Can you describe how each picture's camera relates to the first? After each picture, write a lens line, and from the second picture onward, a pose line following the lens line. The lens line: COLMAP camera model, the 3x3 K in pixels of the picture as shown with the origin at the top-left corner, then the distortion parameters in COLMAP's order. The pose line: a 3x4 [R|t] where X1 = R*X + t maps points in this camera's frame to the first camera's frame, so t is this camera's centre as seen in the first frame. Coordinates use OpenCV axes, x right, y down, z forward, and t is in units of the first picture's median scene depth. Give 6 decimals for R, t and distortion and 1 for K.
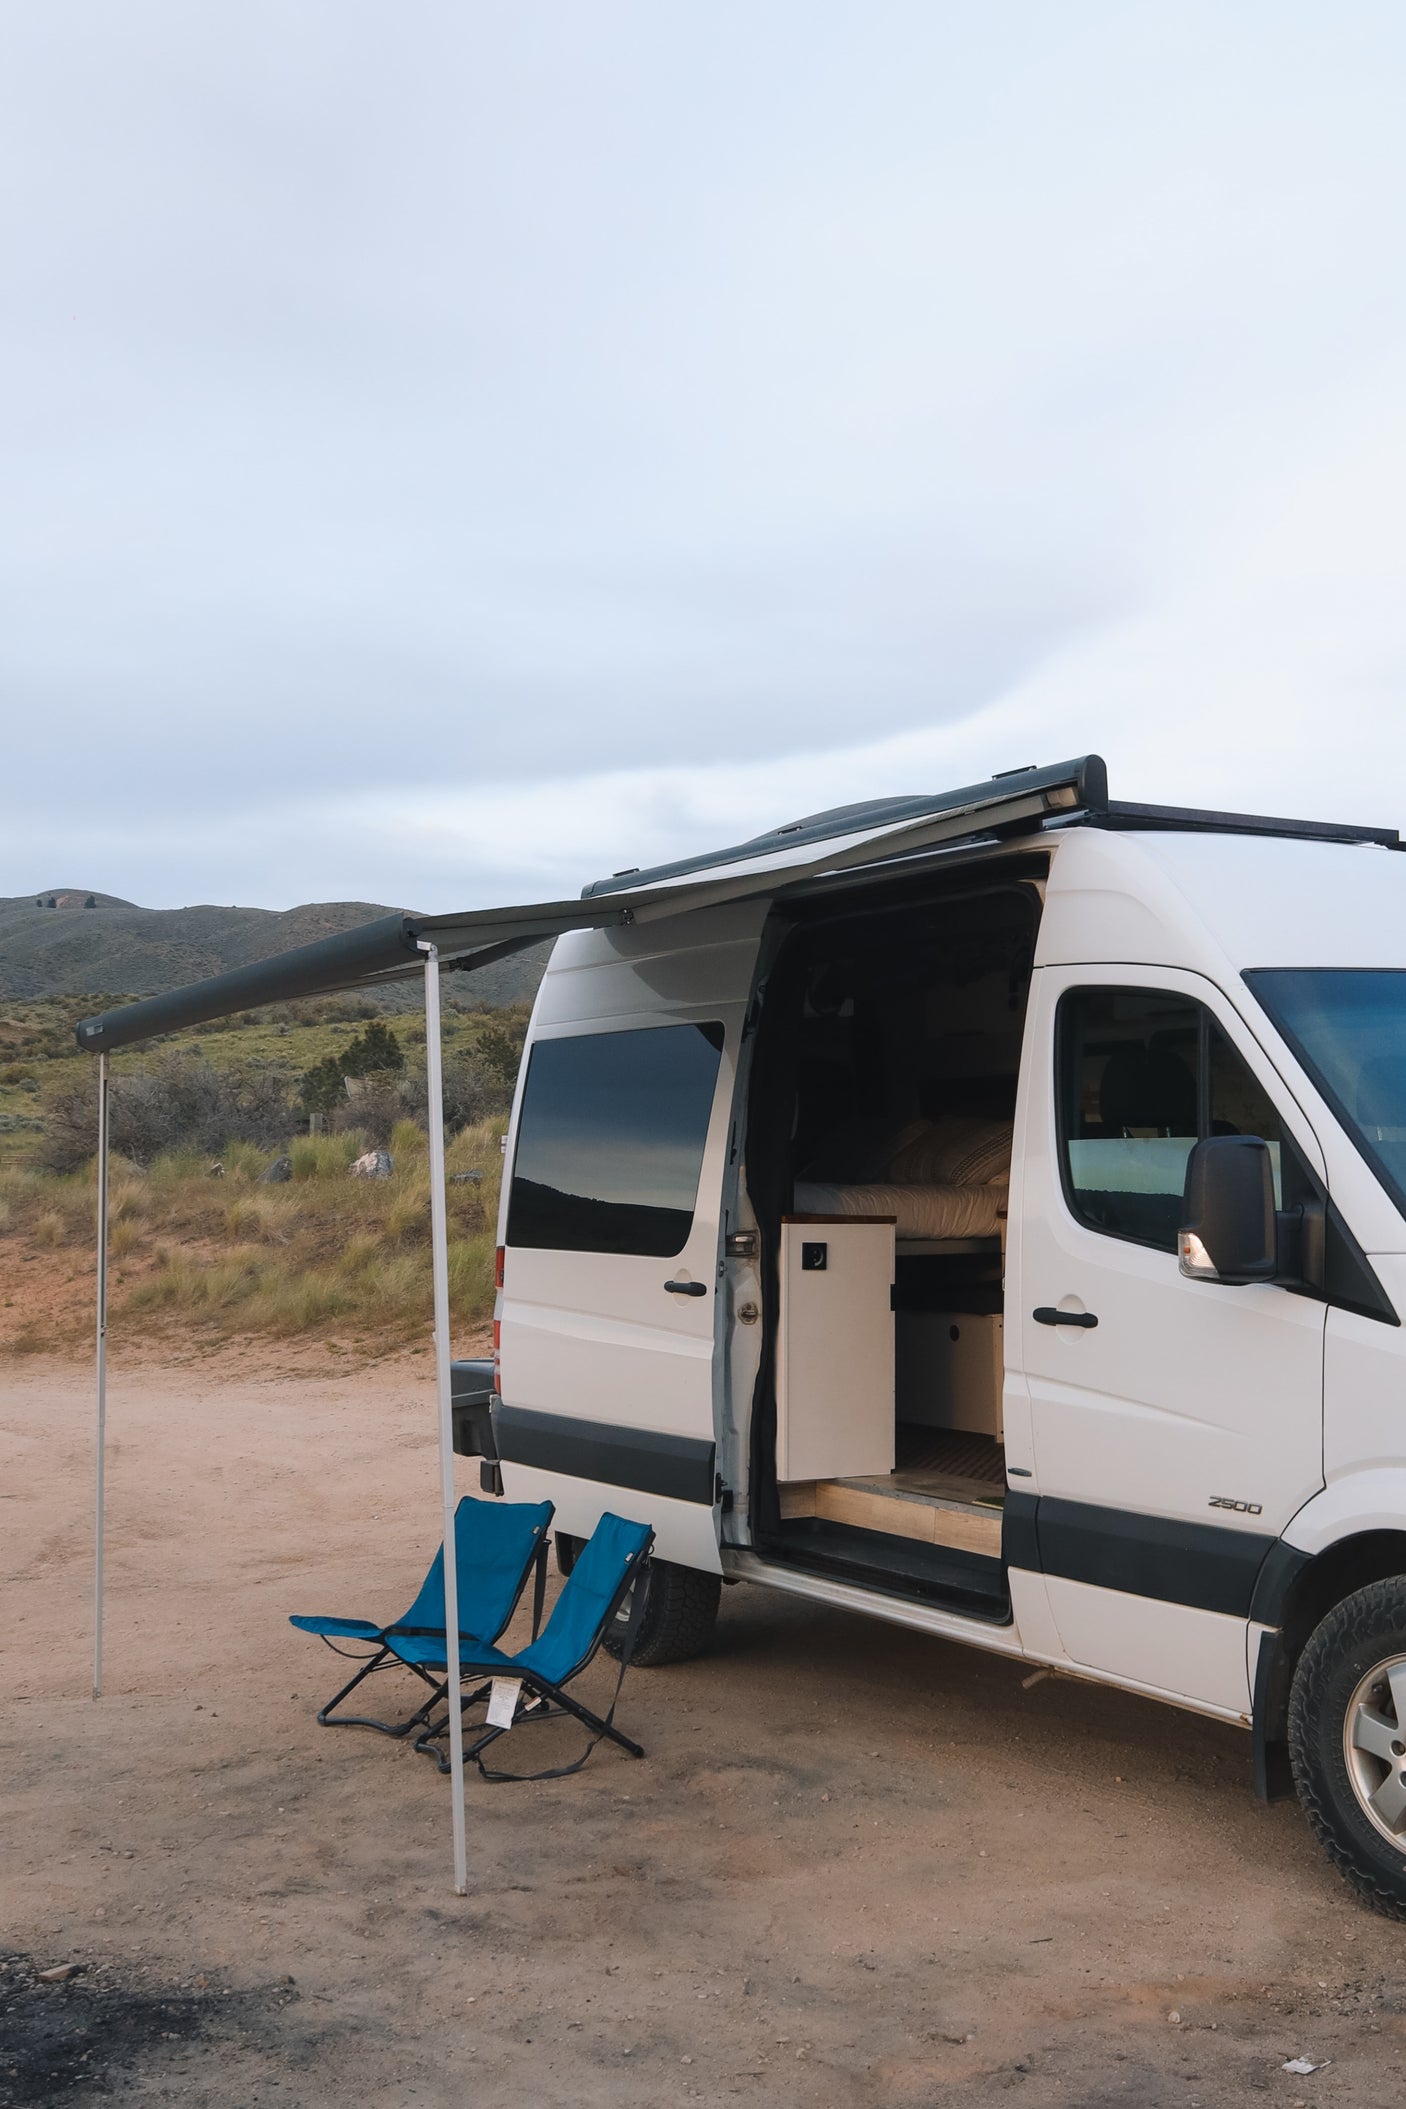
lens RADIAL K [[2241.2, 0, 703.0], [0, 2241.2, 1054.5], [0, 0, 1]] dist [-0.007395, 0.002816]
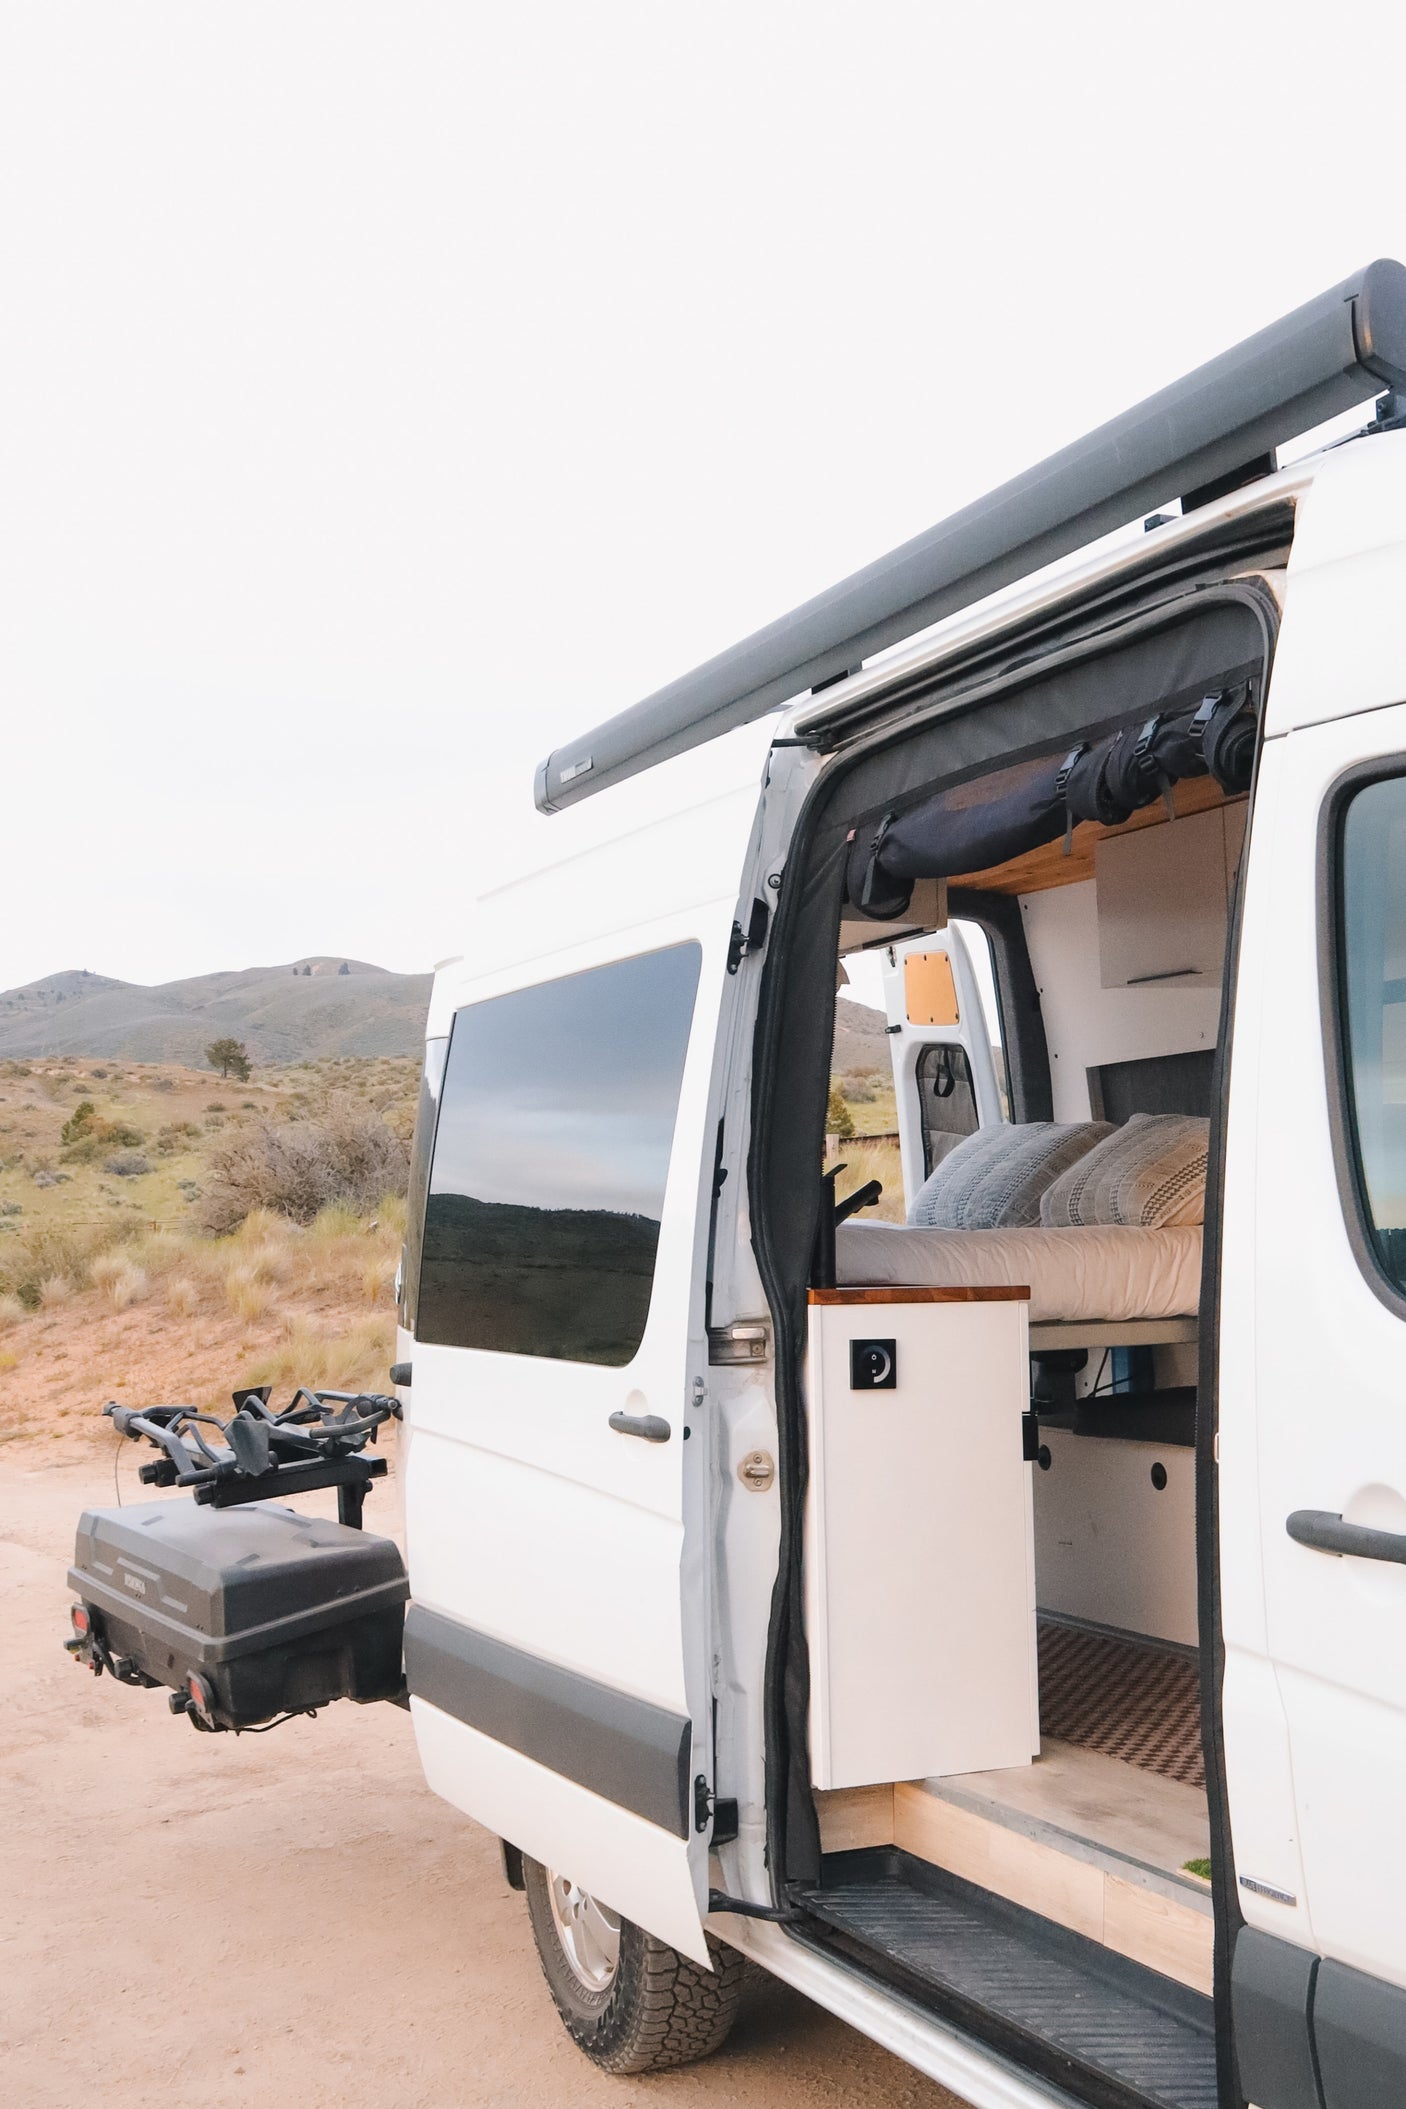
lens RADIAL K [[2241.2, 0, 703.0], [0, 2241.2, 1054.5], [0, 0, 1]] dist [-0.007395, 0.002816]
pose [[0.993618, -0.029492, -0.108876, 0.069707], [0.027041, 0.999348, -0.023927, 0.027225], [0.109510, 0.020830, 0.993767, 0.456646]]
